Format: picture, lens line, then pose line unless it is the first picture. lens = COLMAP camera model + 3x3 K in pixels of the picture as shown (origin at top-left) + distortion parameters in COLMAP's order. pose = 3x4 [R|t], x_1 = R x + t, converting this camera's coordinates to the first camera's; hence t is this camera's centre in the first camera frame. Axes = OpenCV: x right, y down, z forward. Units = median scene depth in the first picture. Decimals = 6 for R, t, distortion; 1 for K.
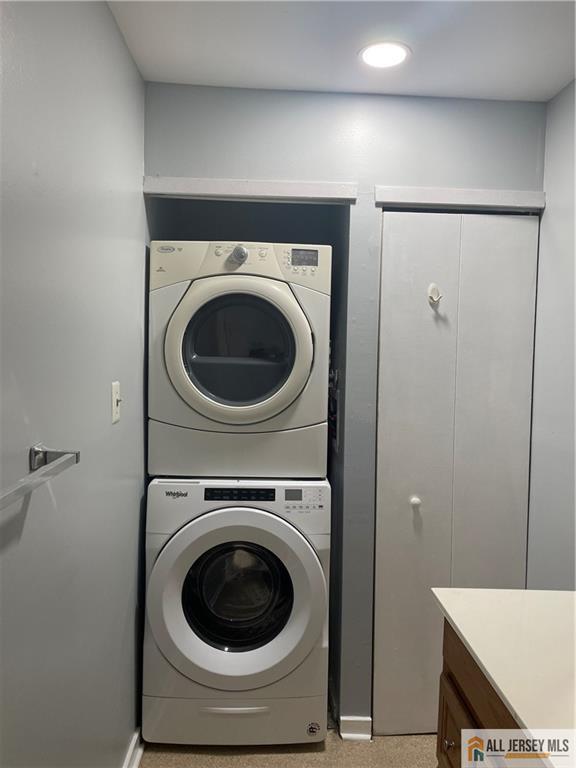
lens RADIAL K [[581.7, 0, 285.7], [0, 581.7, 381.2], [0, 0, 1]] dist [0.049548, 0.000379]
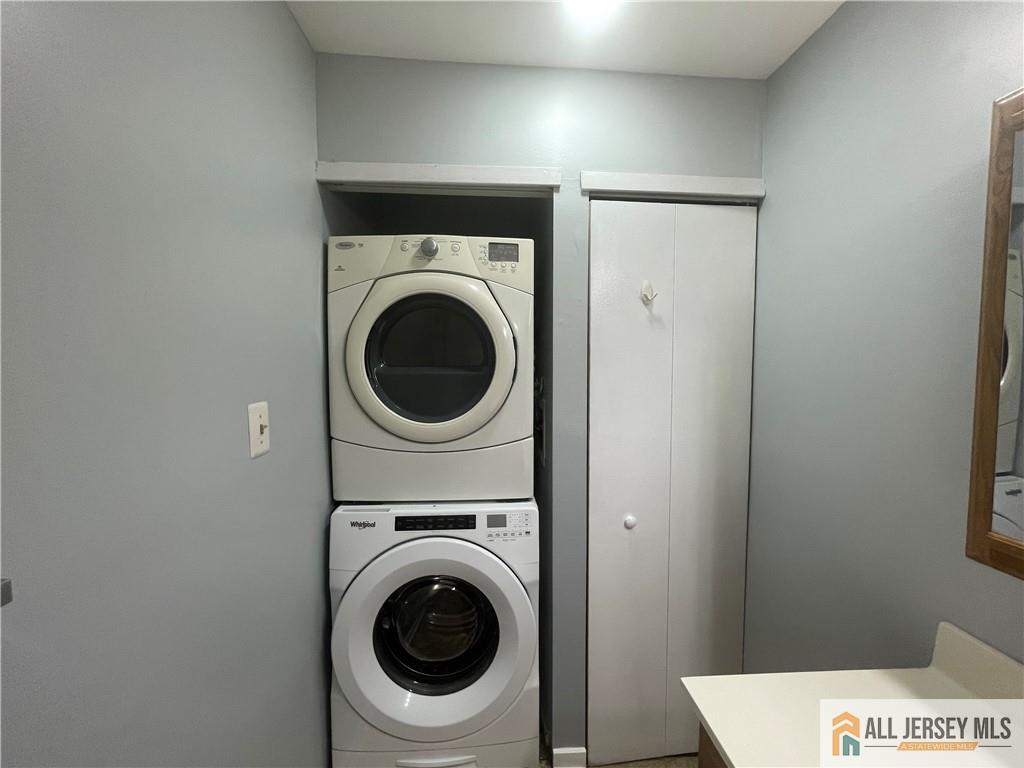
lens RADIAL K [[419.0, 0, 512.1], [0, 419.0, 388.9], [0, 0, 1]] dist [-0.001294, -0.000090]
pose [[0.999423, -0.022814, 0.025164, 0.024955], [0.022313, 0.999551, 0.019999, -0.017477], [-0.025609, -0.019425, 0.999483, 0.361703]]
